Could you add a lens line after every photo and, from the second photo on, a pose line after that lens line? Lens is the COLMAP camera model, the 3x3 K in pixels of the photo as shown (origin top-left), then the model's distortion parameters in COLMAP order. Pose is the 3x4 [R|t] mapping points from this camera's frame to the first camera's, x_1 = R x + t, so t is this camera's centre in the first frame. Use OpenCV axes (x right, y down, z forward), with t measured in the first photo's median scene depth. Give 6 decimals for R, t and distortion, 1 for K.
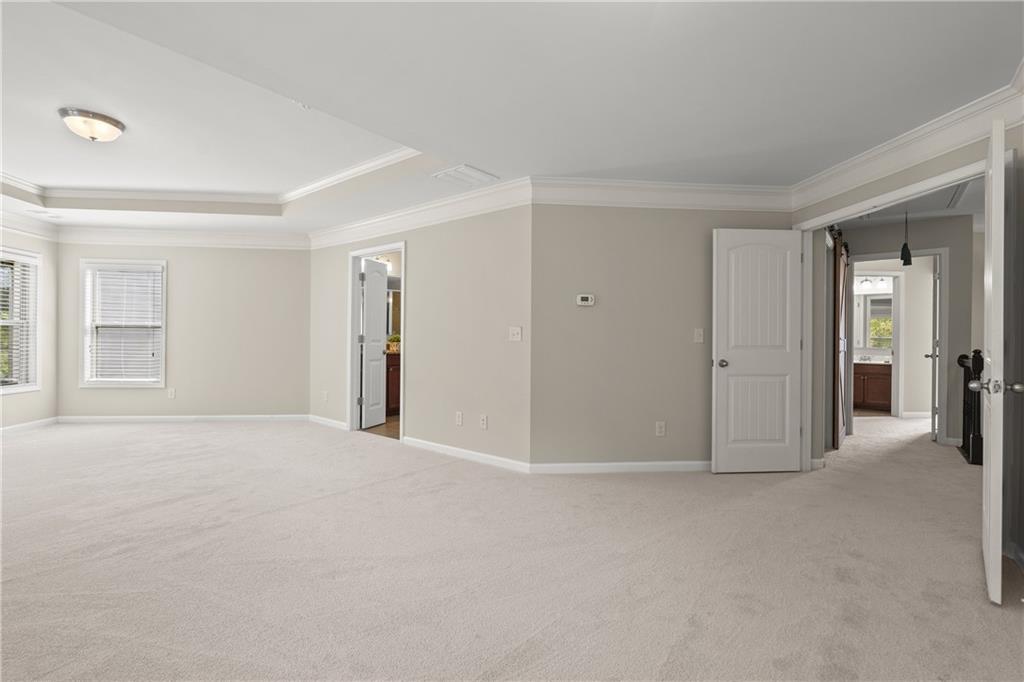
lens RADIAL K [[471.3, 0, 512.0], [0, 471.3, 341.0], [0, 0, 1]] dist [-0.004390, -0.000170]
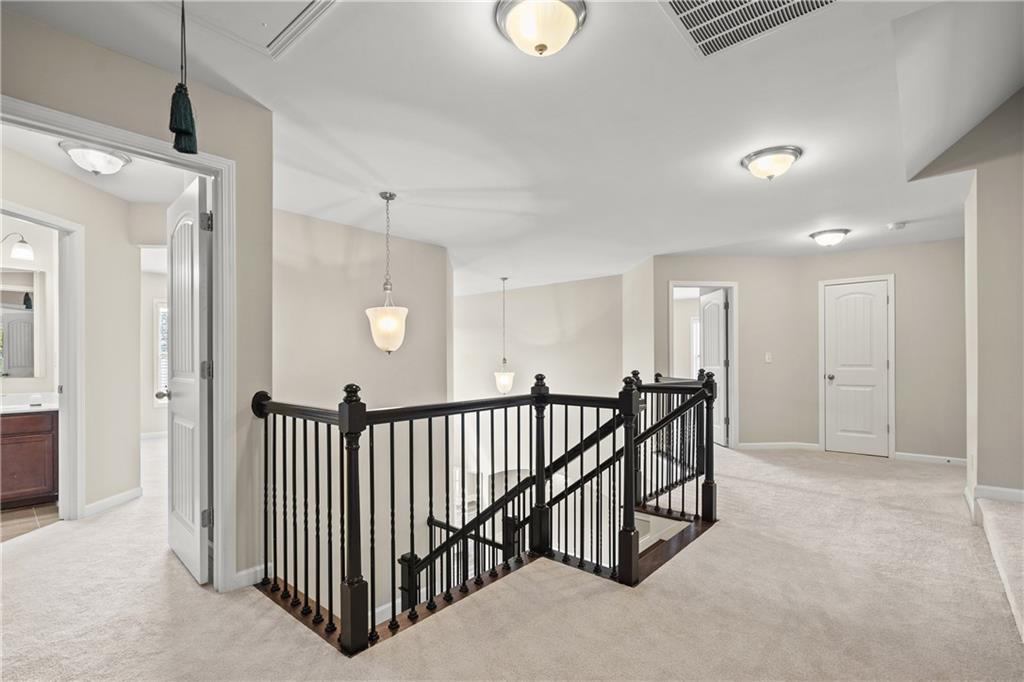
lens RADIAL K [[474.9, 0, 514.9], [0, 474.9, 355.8], [0, 0, 1]] dist [-0.004497, -0.000324]
pose [[0.041986, -0.005473, 0.999103, 0.436498], [0.011454, 0.999922, 0.004997, -0.006729], [-0.999053, 0.011234, 0.042046, 0.649004]]
